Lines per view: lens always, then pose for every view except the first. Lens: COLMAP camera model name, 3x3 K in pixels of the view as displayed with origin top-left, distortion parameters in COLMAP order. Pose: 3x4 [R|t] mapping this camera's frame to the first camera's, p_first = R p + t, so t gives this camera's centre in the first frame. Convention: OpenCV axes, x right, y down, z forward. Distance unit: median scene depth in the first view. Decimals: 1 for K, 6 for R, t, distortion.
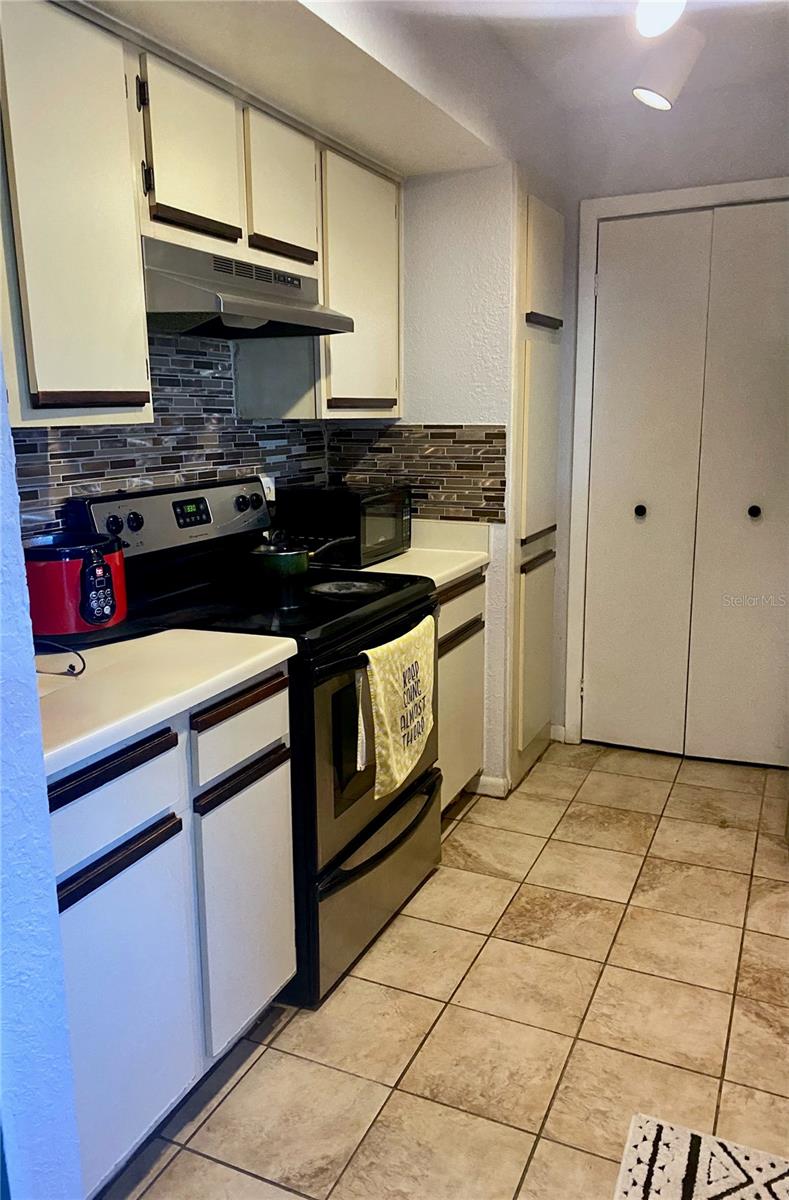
lens RADIAL K [[906.4, 0, 392.9], [0, 906.4, 599.7], [0, 0, 1]] dist [0.004176, 0.004725]
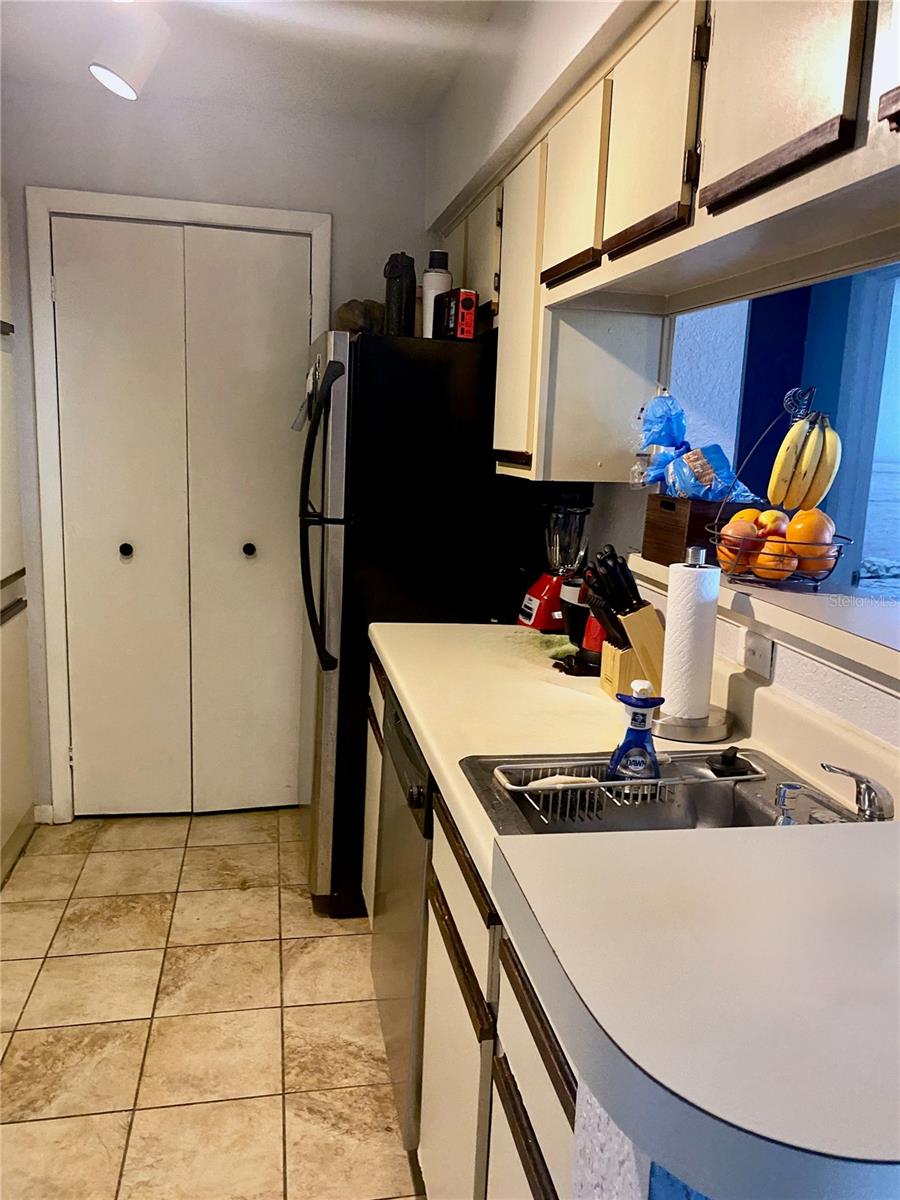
lens RADIAL K [[903.0, 0, 448.8], [0, 903.0, 601.9], [0, 0, 1]] dist [0.000999, -0.002043]
pose [[0.809976, -0.057348, 0.583652, 0.011453], [0.069736, 0.997565, 0.001240, -0.031323], [-0.582302, 0.039697, 0.812003, 0.123079]]
